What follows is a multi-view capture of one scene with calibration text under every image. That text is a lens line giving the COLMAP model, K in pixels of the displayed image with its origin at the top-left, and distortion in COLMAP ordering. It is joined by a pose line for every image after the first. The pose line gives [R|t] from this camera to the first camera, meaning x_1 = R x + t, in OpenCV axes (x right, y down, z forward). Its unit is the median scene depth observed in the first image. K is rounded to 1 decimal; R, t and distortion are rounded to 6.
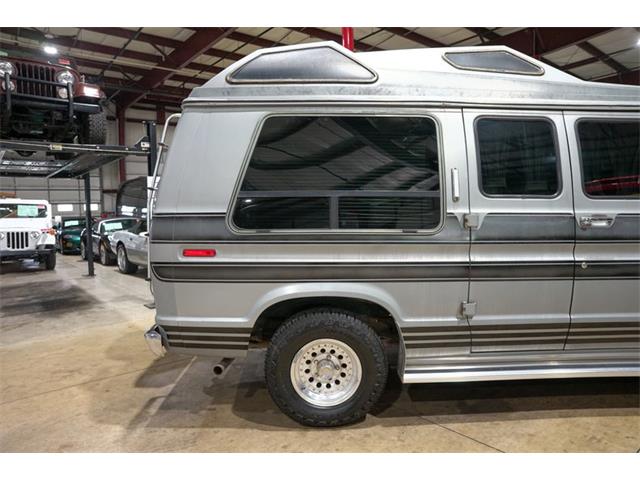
lens RADIAL K [[436.6, 0, 321.8], [0, 436.6, 240.2], [0, 0, 1]] dist [-0.139199, 0.109128]
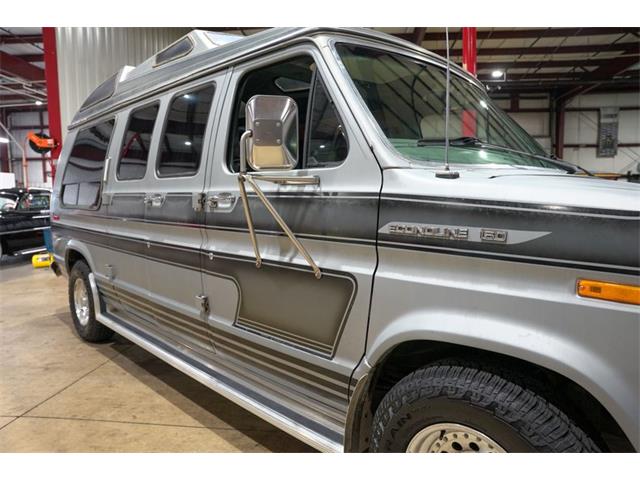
lens RADIAL K [[436.6, 0, 321.8], [0, 436.6, 240.2], [0, 0, 1]] dist [-0.139199, 0.109128]
pose [[0.702466, 0.077617, -0.707472, 1.568450], [-0.055858, 0.996982, 0.053916, -0.028012], [0.709522, 0.001644, 0.704682, 0.549325]]
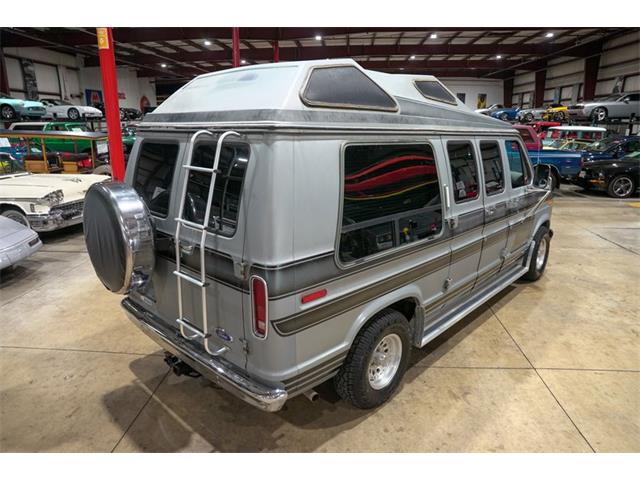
lens RADIAL K [[436.6, 0, 321.8], [0, 436.6, 240.2], [0, 0, 1]] dist [-0.139199, 0.109128]
pose [[0.694784, -0.172866, 0.698135, -0.885316], [0.040117, 0.978489, 0.202359, -0.274672], [-0.718099, -0.112589, 0.686774, 0.324732]]
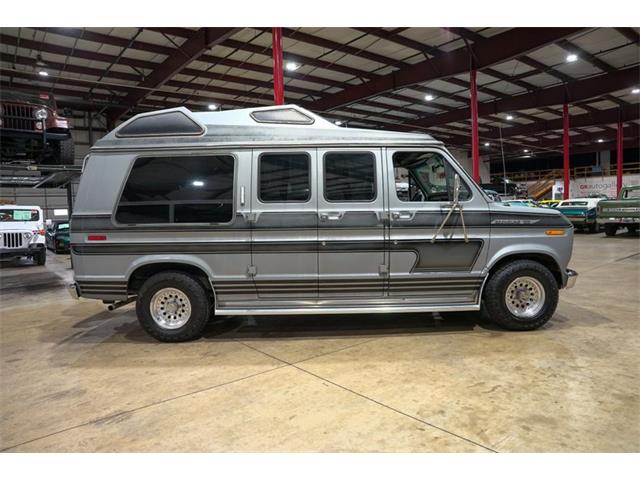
lens RADIAL K [[436.6, 0, 321.8], [0, 436.6, 240.2], [0, 0, 1]] dist [-0.139199, 0.109128]
pose [[0.999882, -0.009606, -0.011969, 0.609066], [0.009557, 0.999946, -0.004100, 0.051595], [0.012007, 0.003985, 0.999920, -0.655026]]
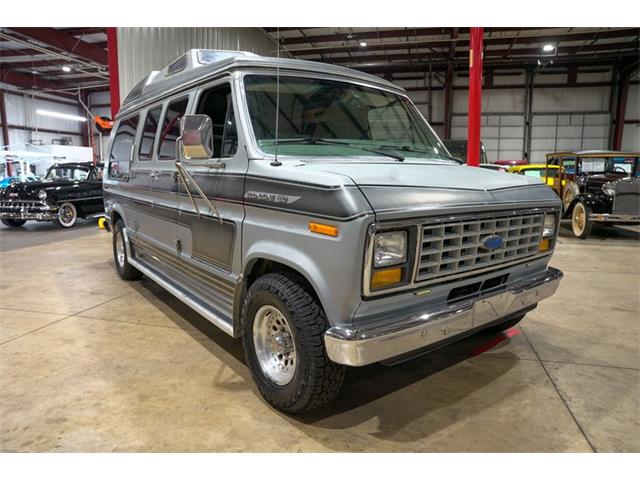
lens RADIAL K [[436.6, 0, 321.8], [0, 436.6, 240.2], [0, 0, 1]] dist [-0.139199, 0.109128]
pose [[0.590242, 0.142864, -0.794484, 2.082207], [-0.074962, 0.989662, 0.122270, -0.047033], [0.803738, -0.012613, 0.594849, 0.561504]]
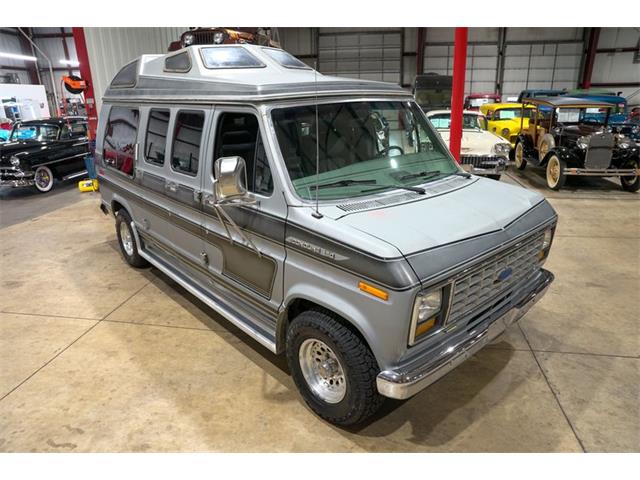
lens RADIAL K [[436.6, 0, 321.8], [0, 436.6, 240.2], [0, 0, 1]] dist [-0.139199, 0.109128]
pose [[0.653348, 0.251466, -0.714074, 2.013180], [-0.053003, 0.956102, 0.288202, -0.309665], [0.755200, -0.150448, 0.637996, 0.398073]]
